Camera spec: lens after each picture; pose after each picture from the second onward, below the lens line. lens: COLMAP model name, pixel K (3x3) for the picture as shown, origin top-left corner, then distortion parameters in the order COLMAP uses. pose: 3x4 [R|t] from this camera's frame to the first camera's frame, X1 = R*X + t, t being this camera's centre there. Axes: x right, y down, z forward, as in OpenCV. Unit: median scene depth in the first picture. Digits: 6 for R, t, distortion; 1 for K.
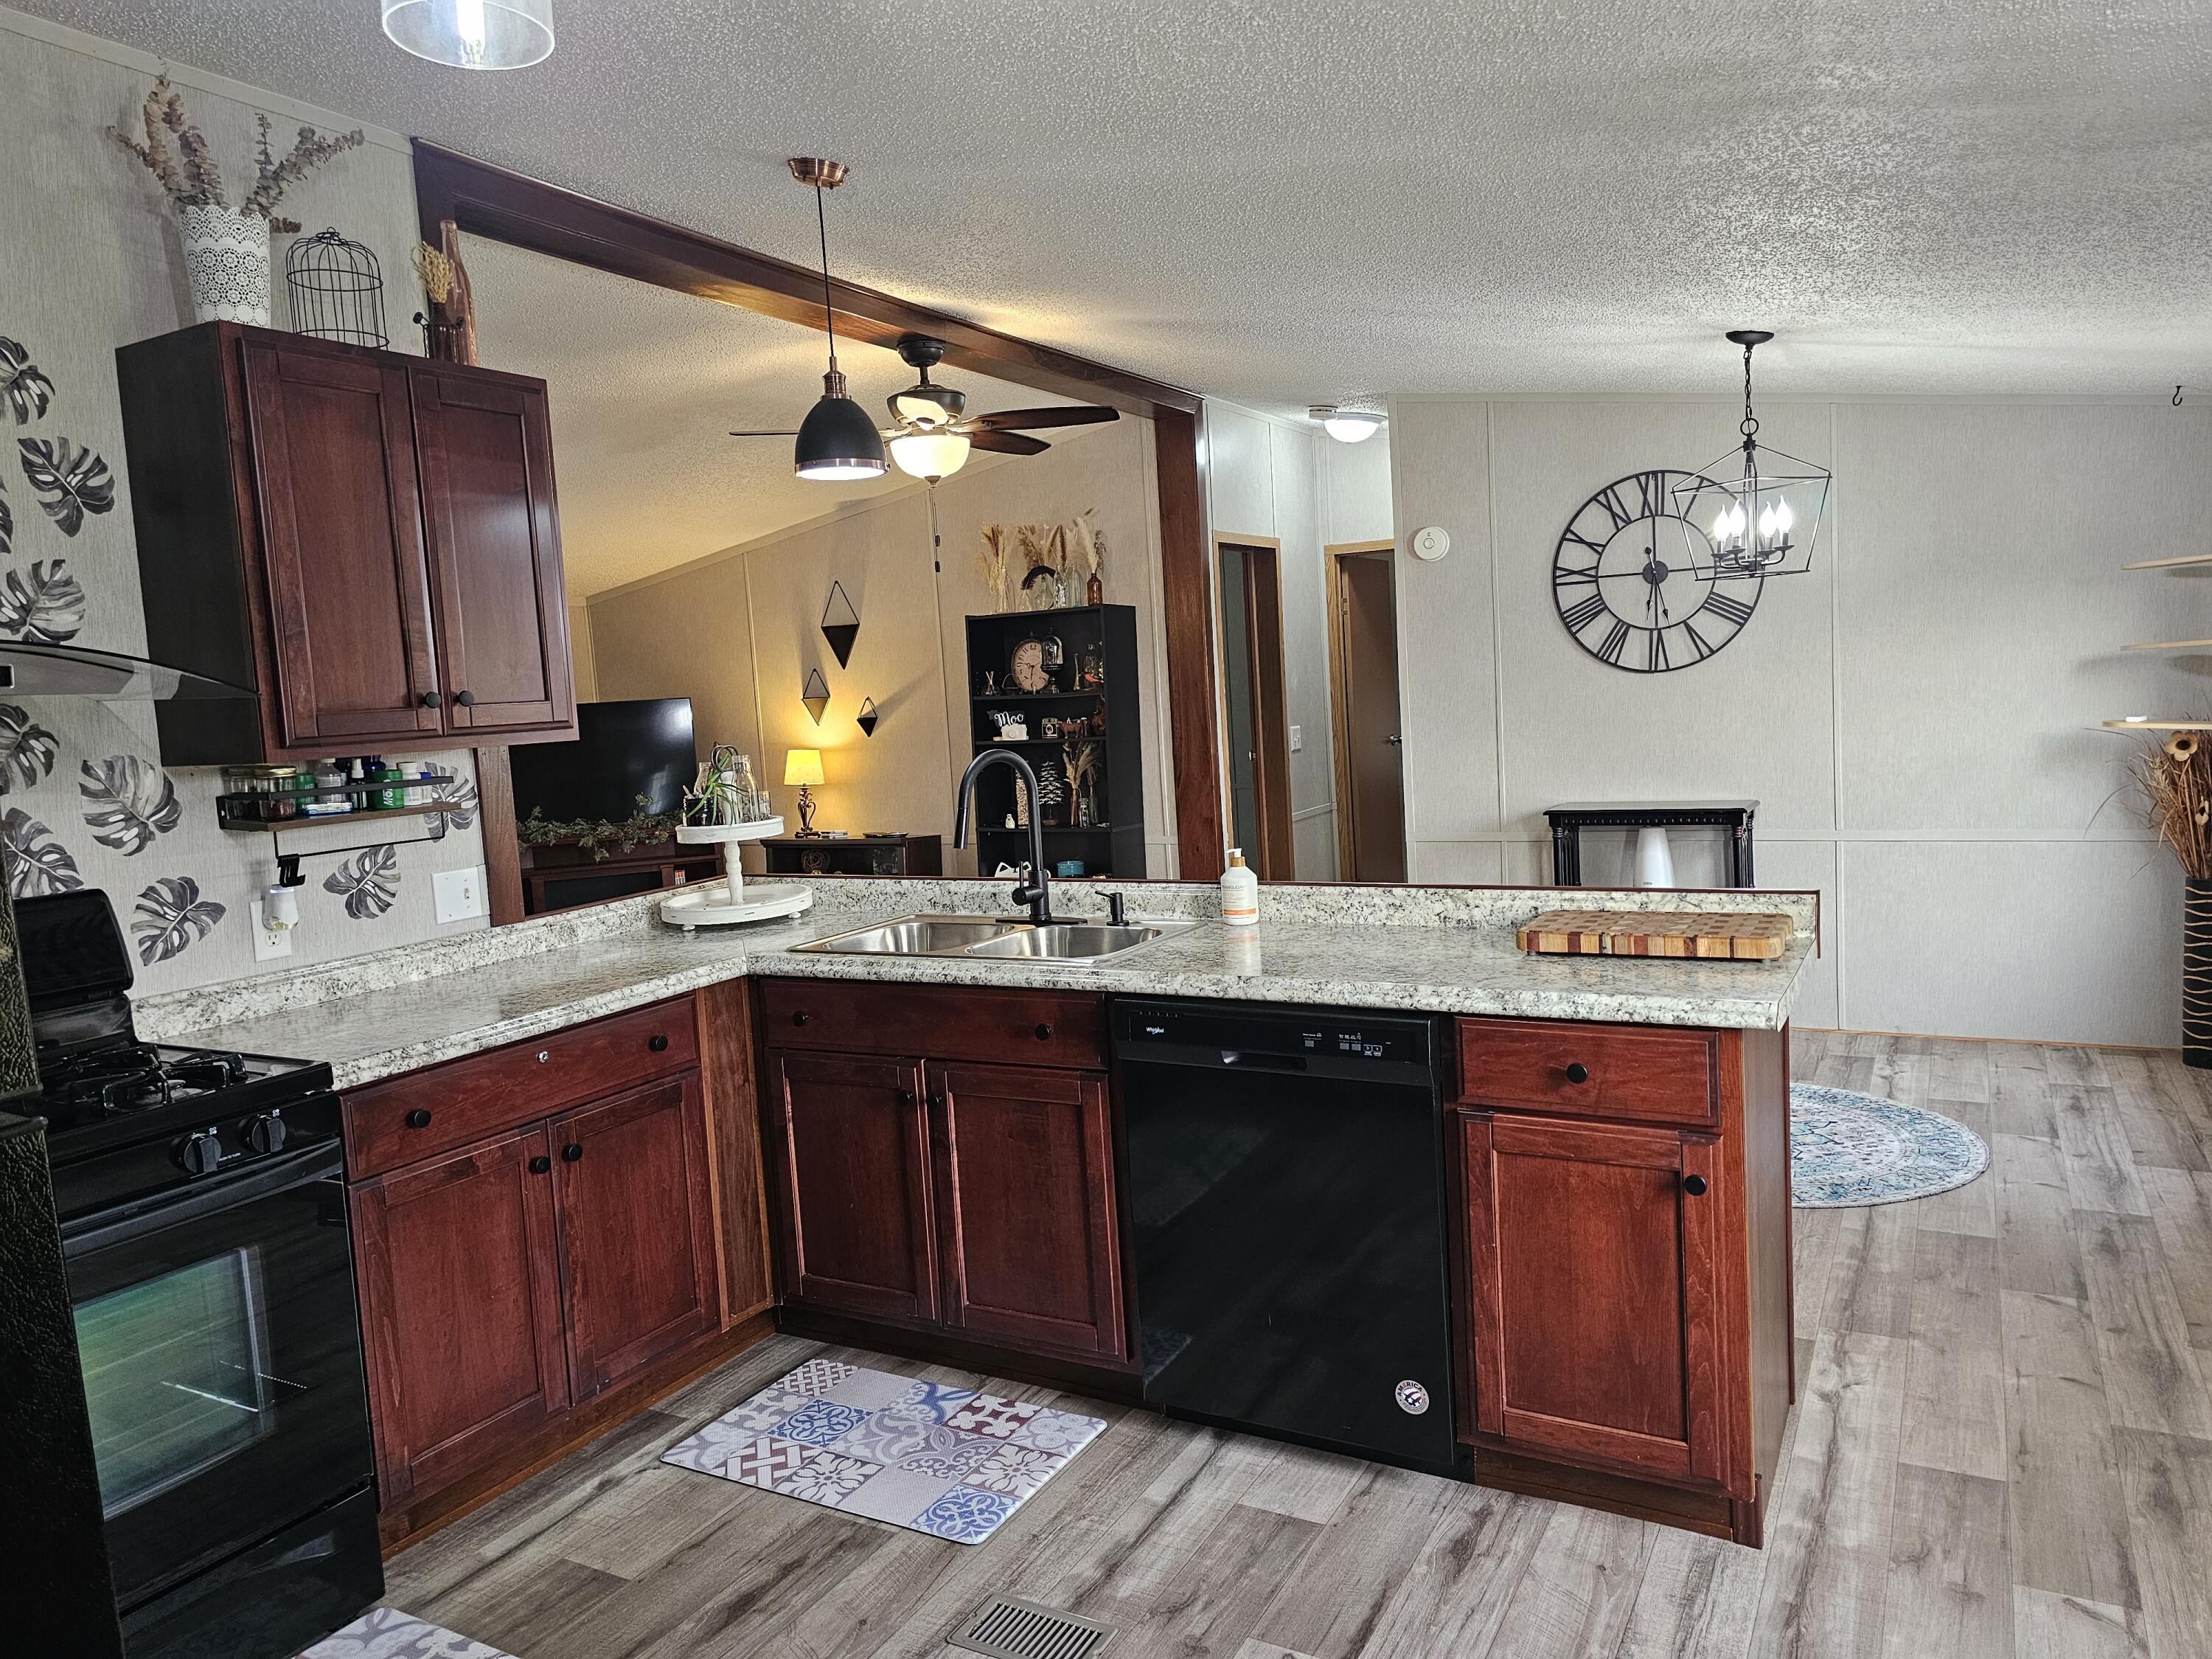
lens RADIAL K [[1483.5, 0, 1104.0], [0, 1483.5, 817.1], [0, 0, 1]] dist [0.068288, -0.077730]
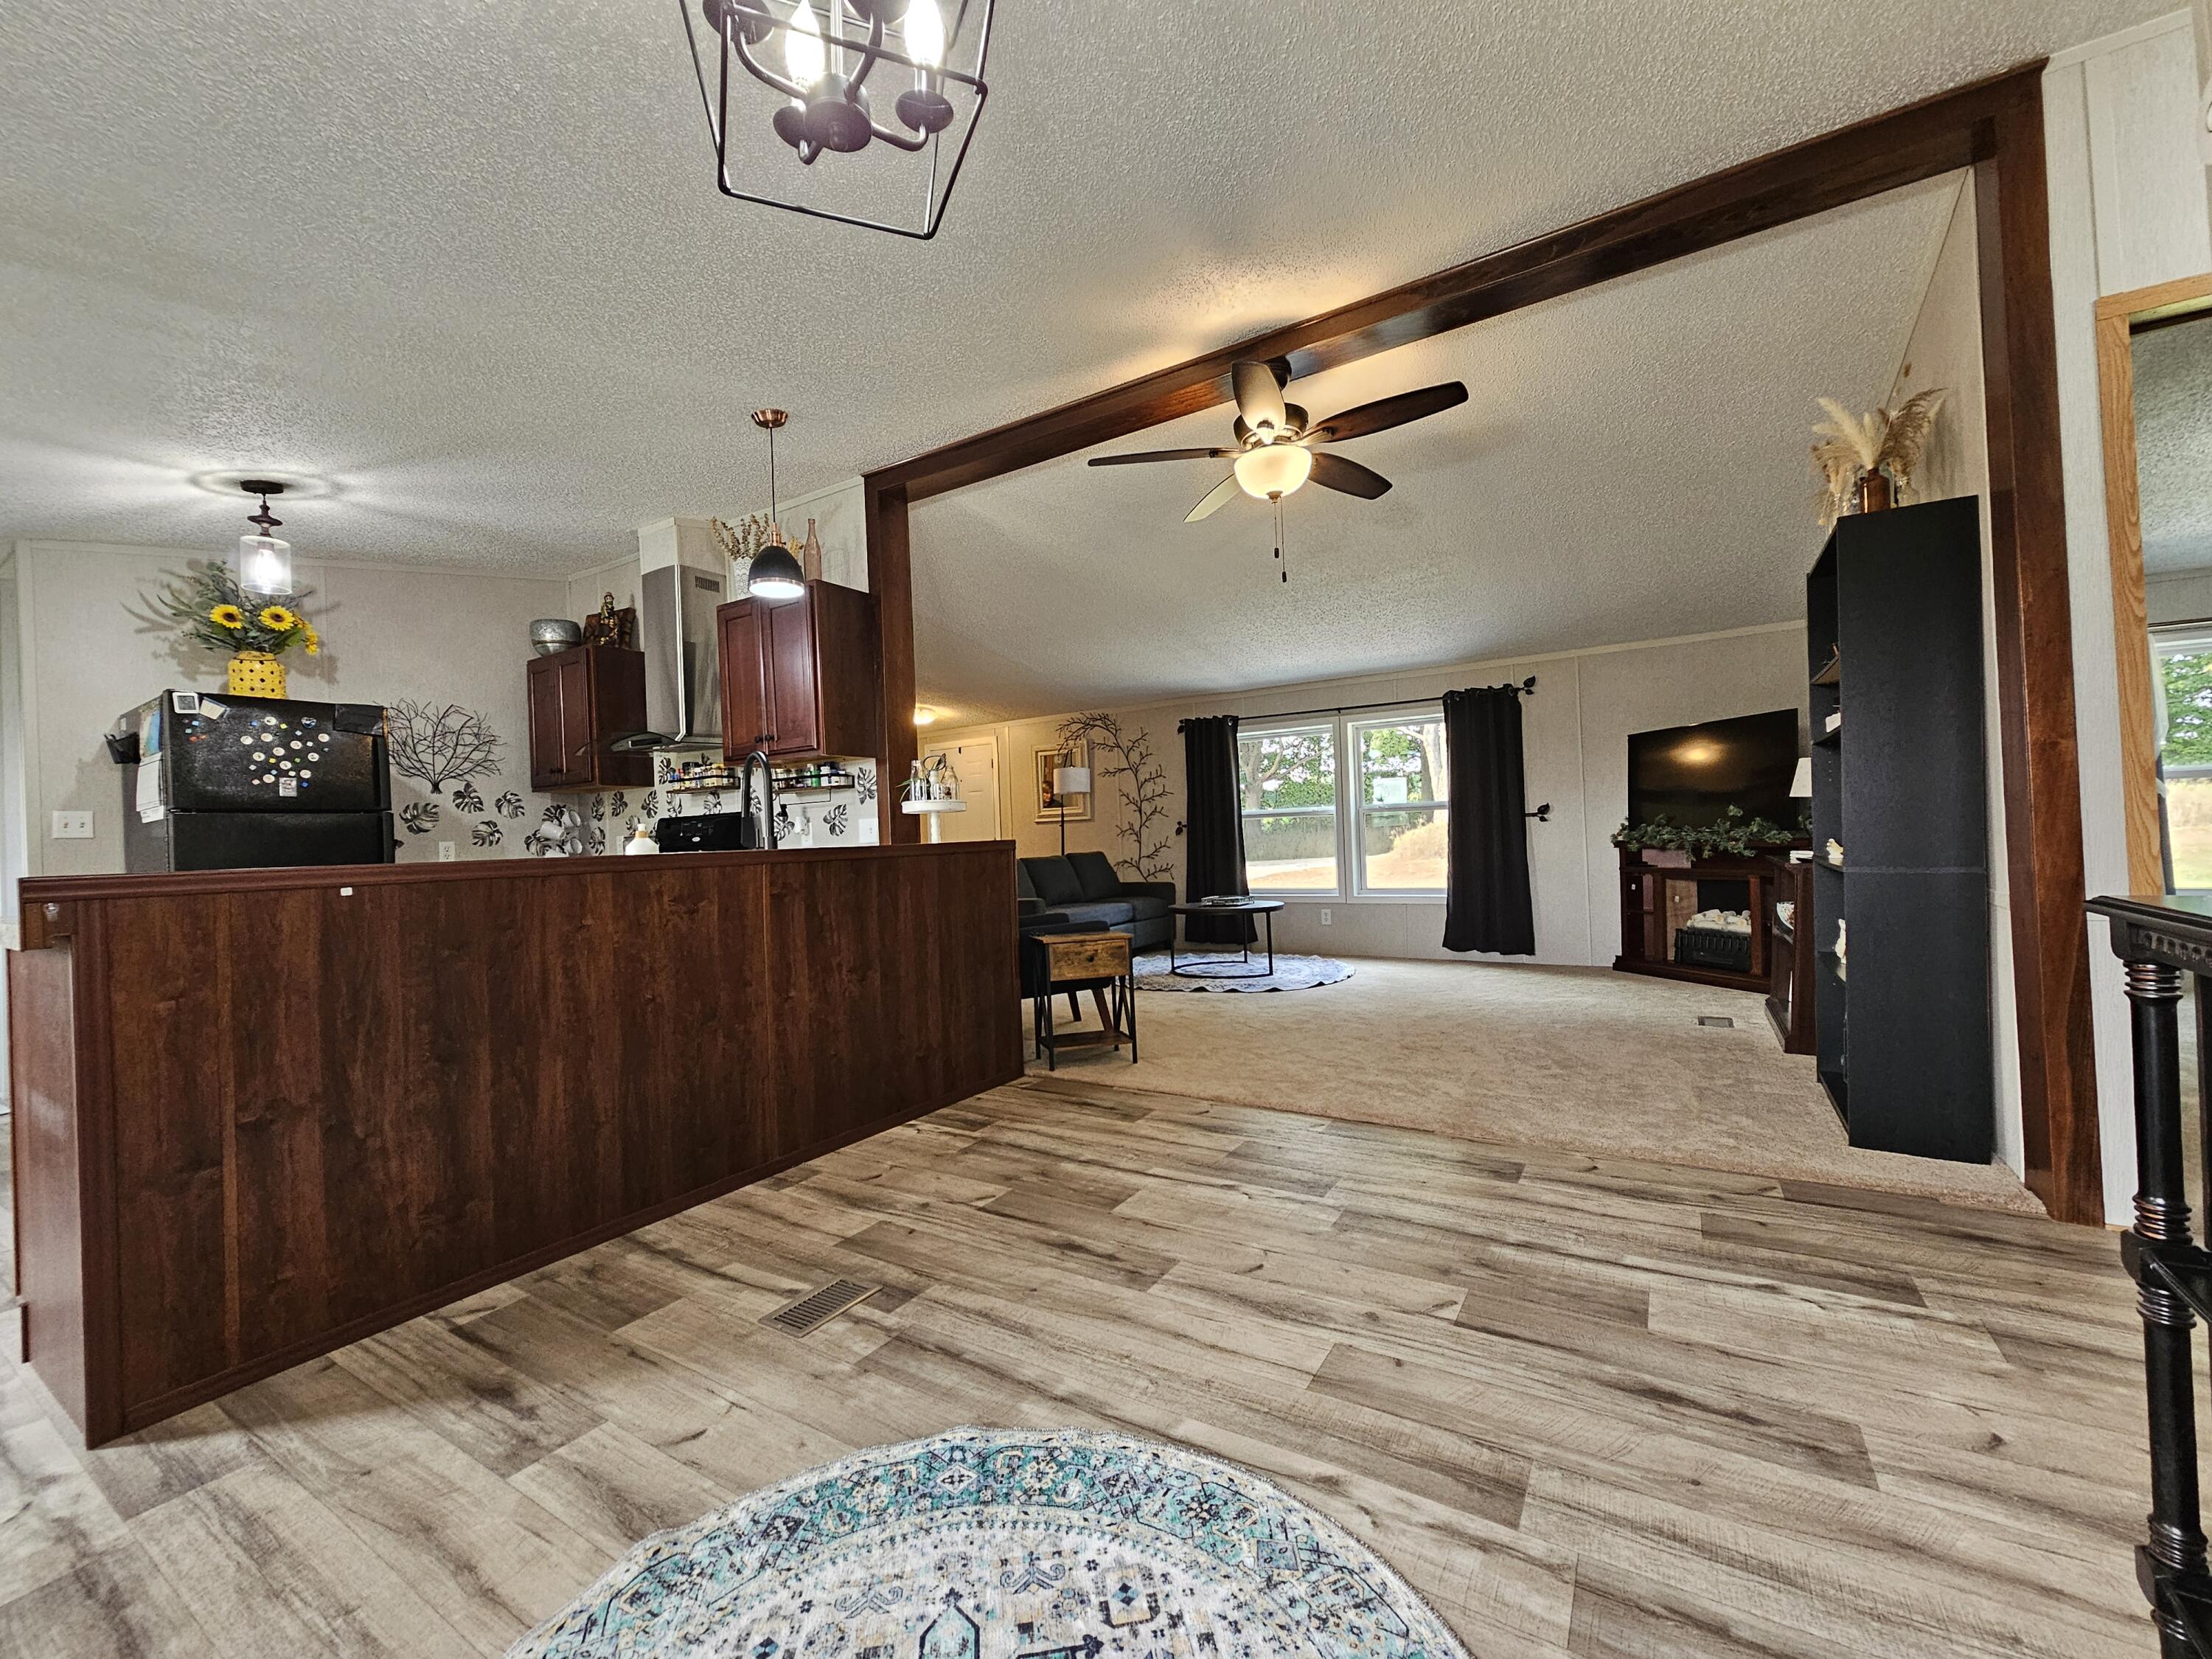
lens RADIAL K [[898.4, 0, 1093.3], [0, 898.4, 835.2], [0, 0, 1]] dist [-0.002559, 0.001642]
pose [[-0.042626, 0.056764, -0.997477, 0.941673], [-0.042670, 0.997370, 0.058581, -0.032965], [0.998180, 0.045059, -0.040092, 1.589336]]
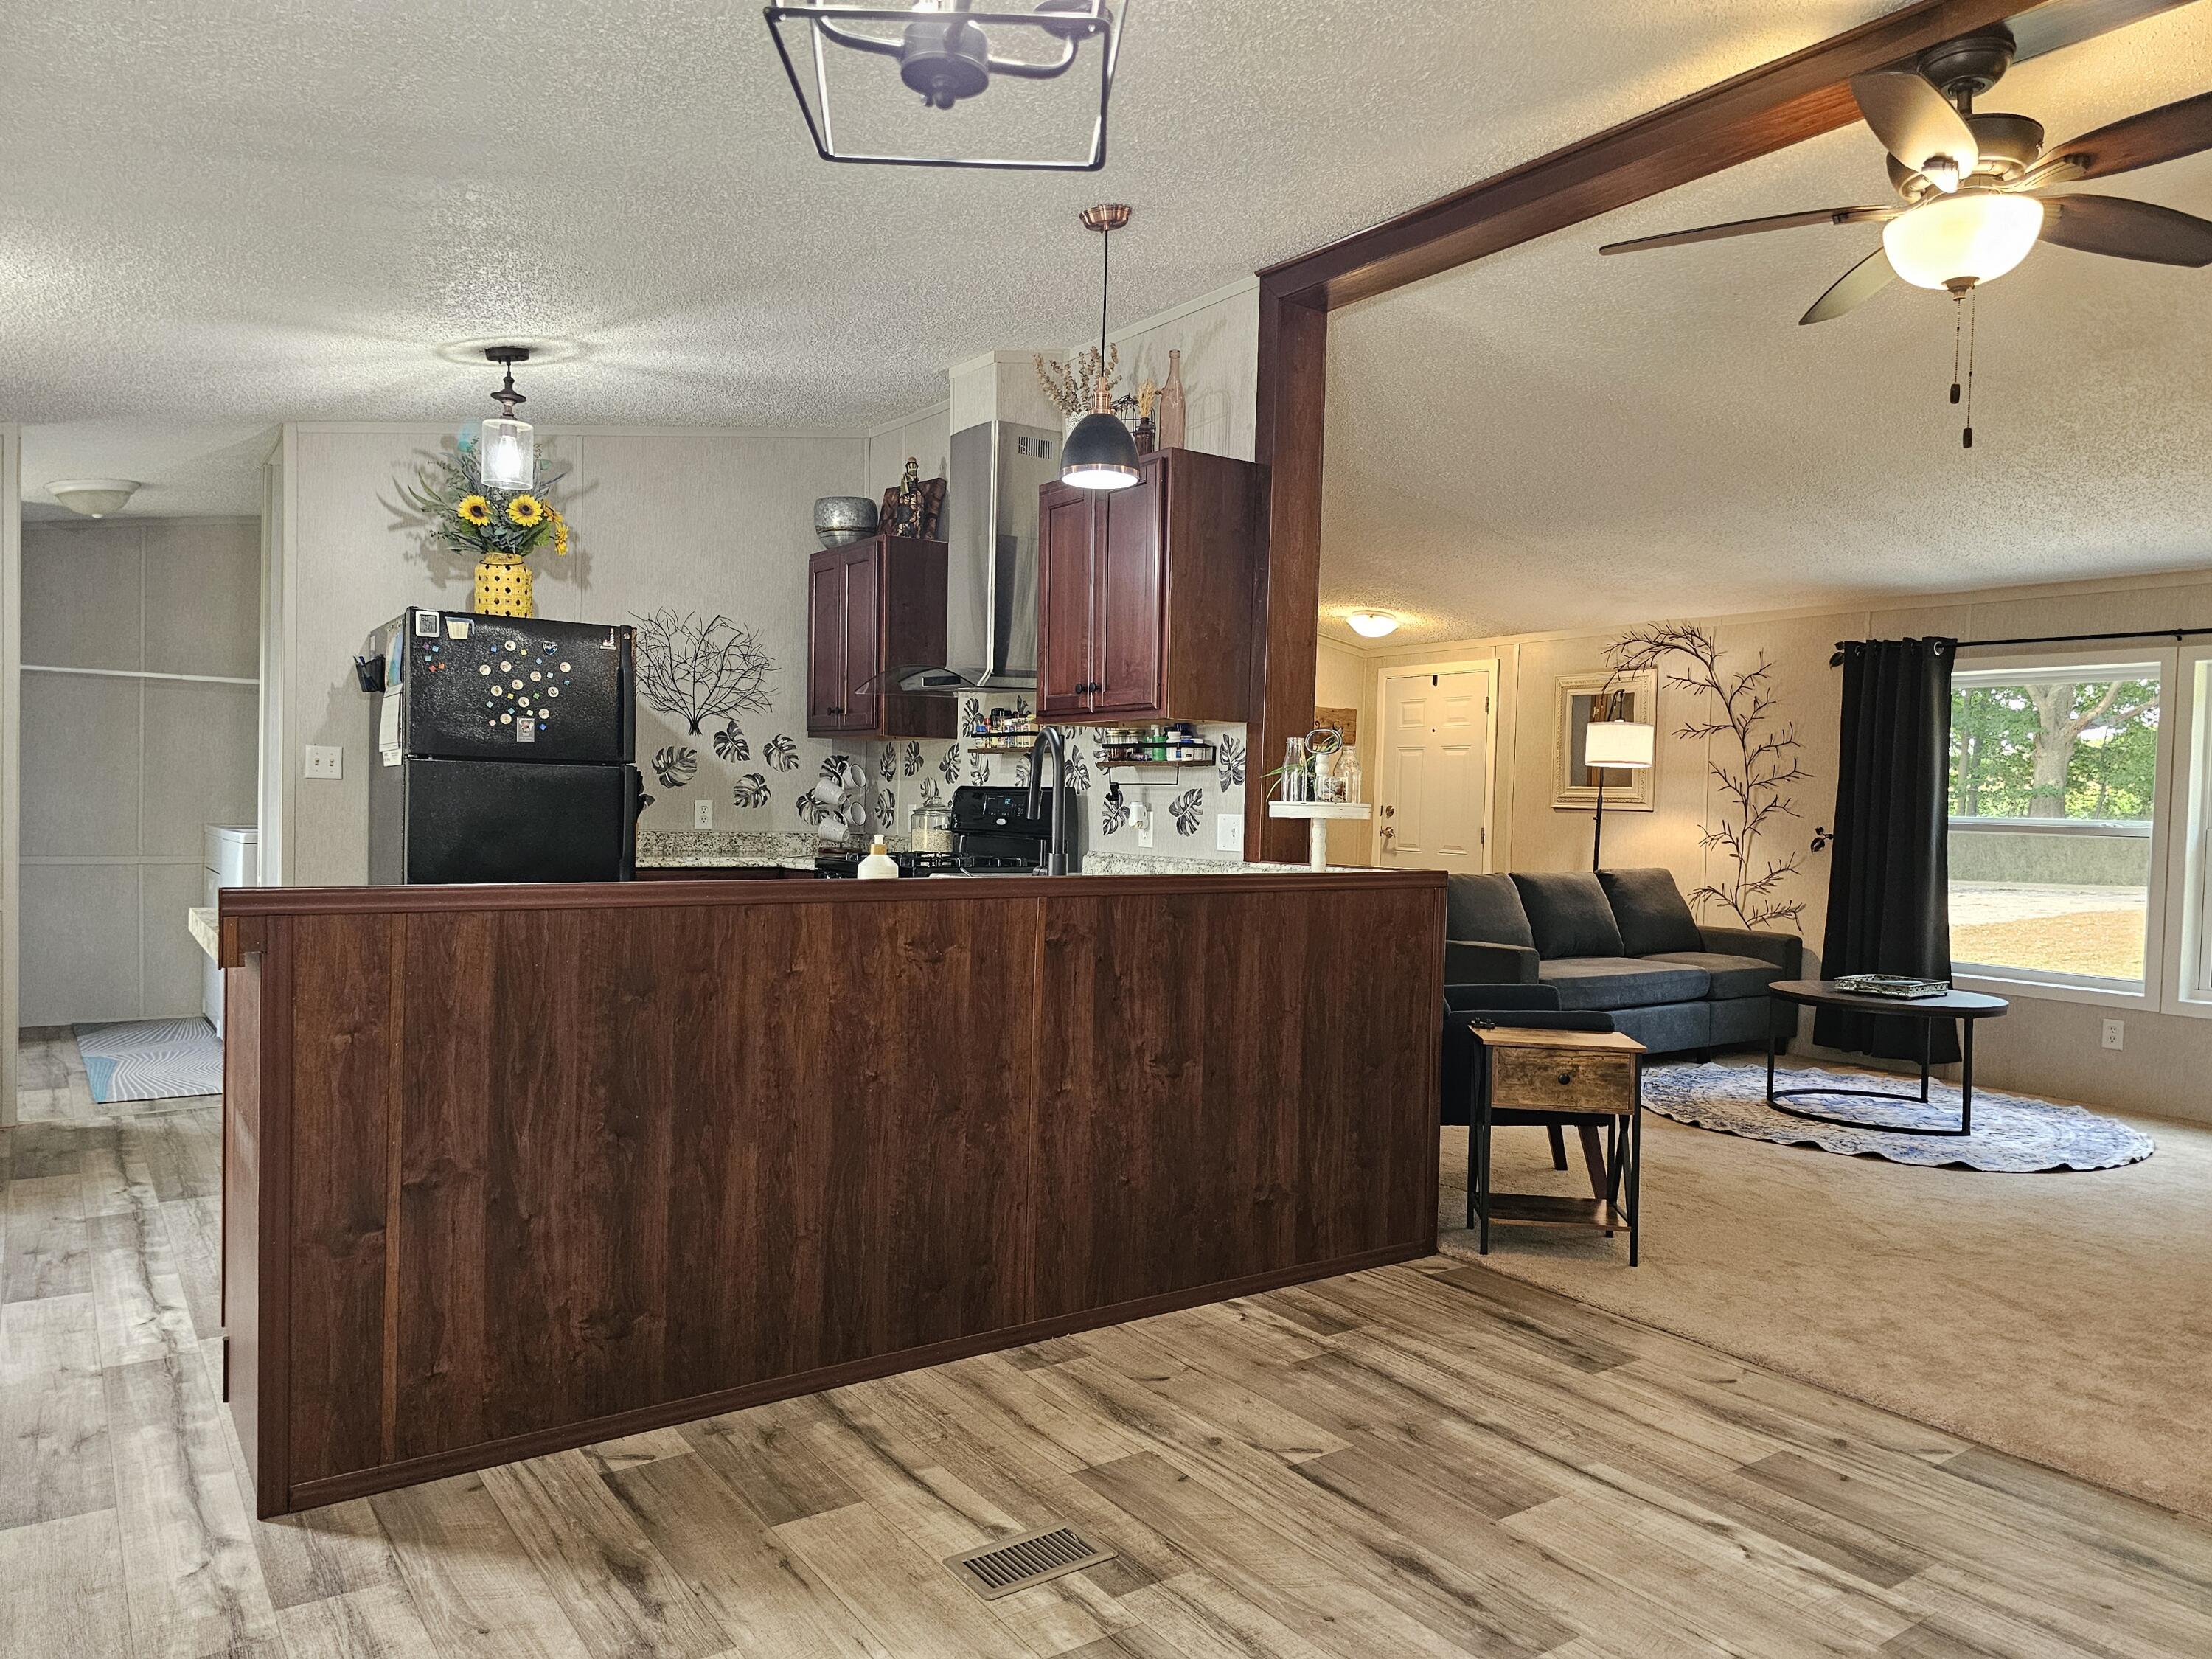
lens RADIAL K [[1483.5, 0, 1122.2], [0, 1483.5, 838.5], [0, 0, 1]] dist [0.068288, -0.077730]
pose [[-0.415385, 0.074468, -0.906592, 0.968024], [-0.077988, 0.990058, 0.117057, -0.108141], [0.906296, 0.119327, -0.405448, 1.697427]]
